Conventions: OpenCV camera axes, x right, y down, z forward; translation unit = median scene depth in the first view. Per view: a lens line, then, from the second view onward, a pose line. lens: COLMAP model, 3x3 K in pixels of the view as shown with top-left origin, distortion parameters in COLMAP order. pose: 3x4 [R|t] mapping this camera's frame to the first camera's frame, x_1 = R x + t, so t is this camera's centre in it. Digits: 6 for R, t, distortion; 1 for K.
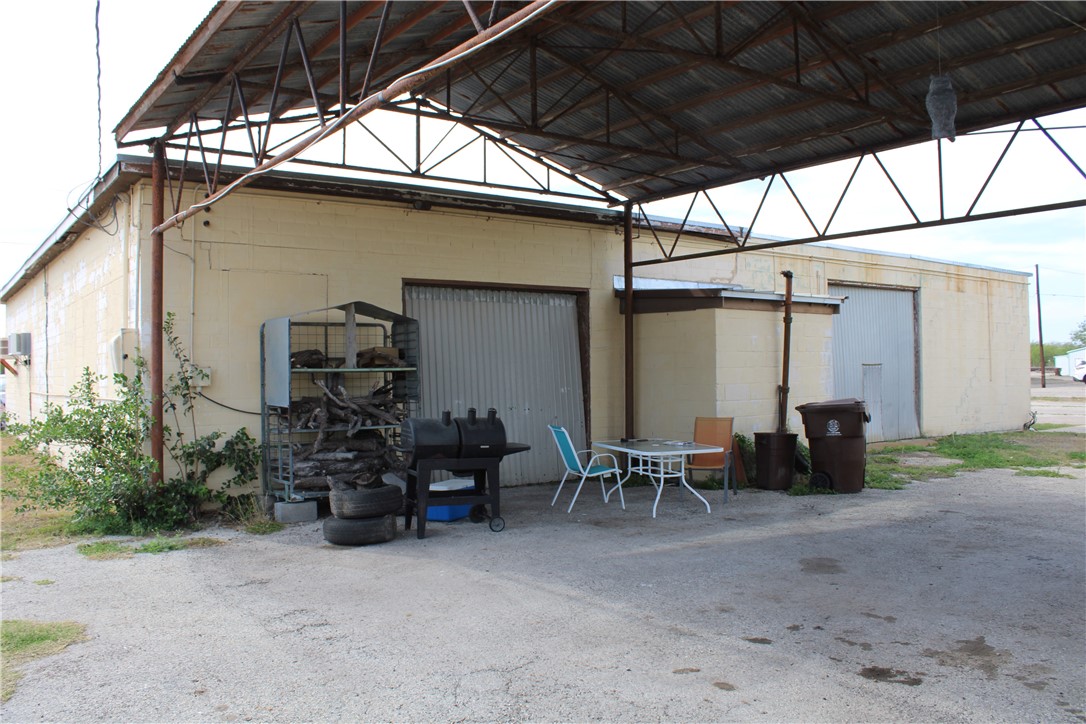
lens RADIAL K [[901.6, 0, 543.3], [0, 901.6, 359.4], [0, 0, 1]] dist [-0.154778, 0.100351]
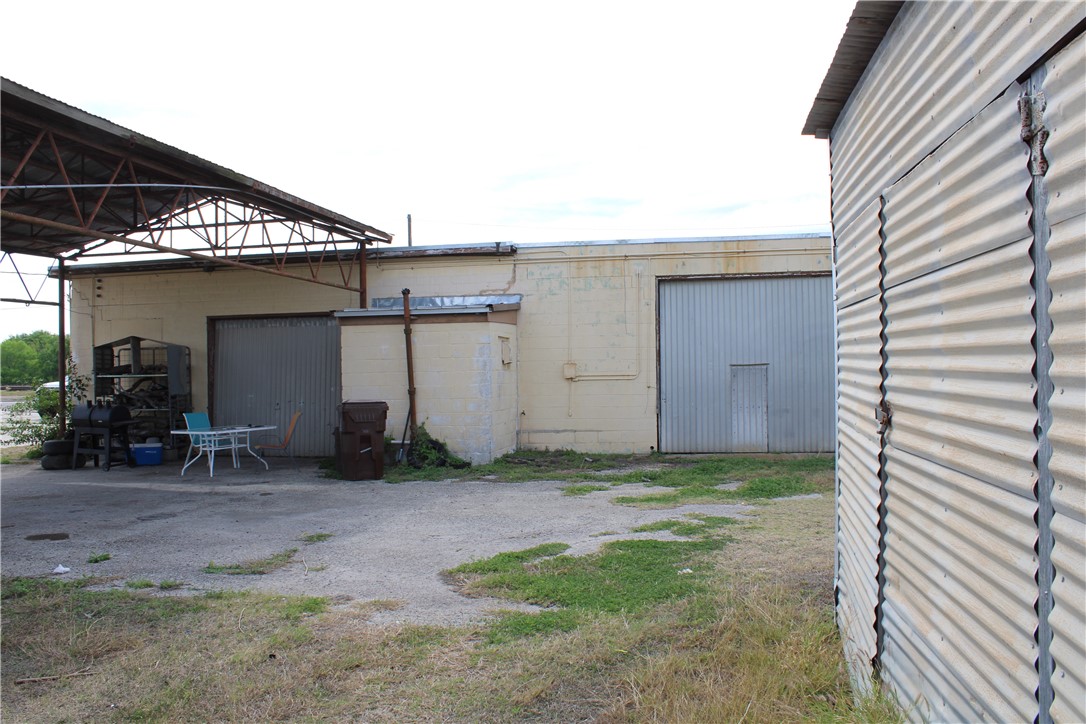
lens RADIAL K [[901.6, 0, 538.7], [0, 901.6, 363.5], [0, 0, 1]] dist [-0.154778, 0.100351]
pose [[0.693400, -0.008230, -0.720506, 0.999822], [0.017734, 0.999827, 0.005647, -0.004813], [0.720335, -0.016693, 0.693426, 0.257085]]
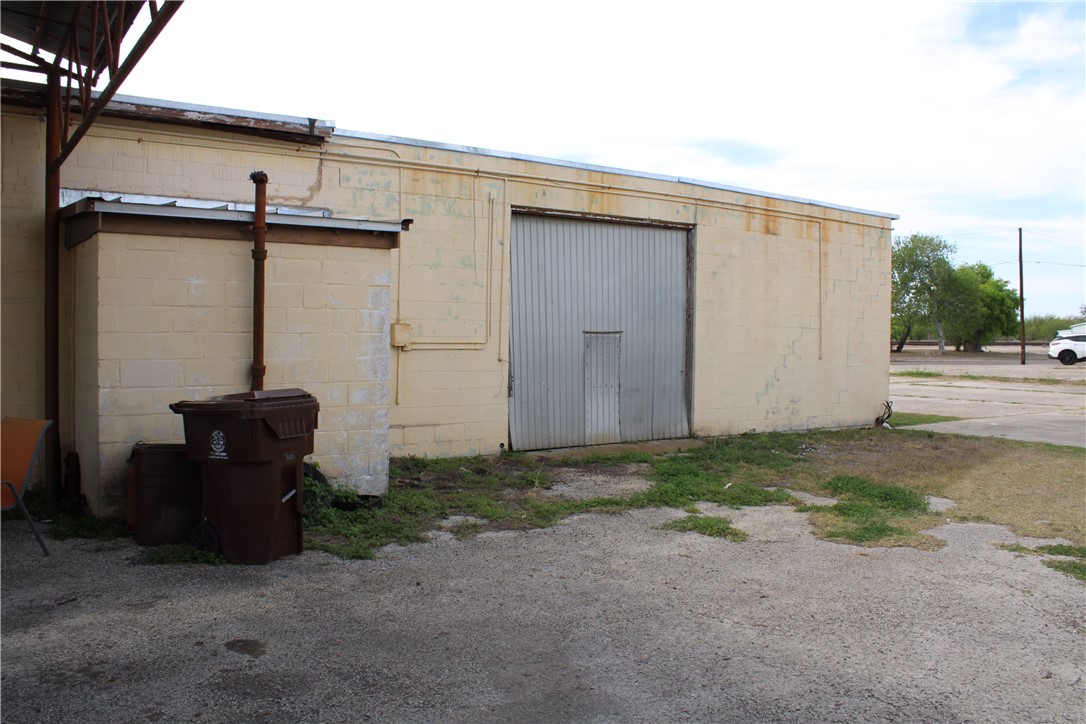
lens RADIAL K [[901.6, 0, 544.0], [0, 901.6, 361.4], [0, 0, 1]] dist [-0.154778, 0.100351]
pose [[0.999611, 0.020509, -0.018890, 0.389109], [-0.019652, 0.998817, 0.044489, -0.002201], [0.019780, -0.044101, 0.998831, 0.331072]]
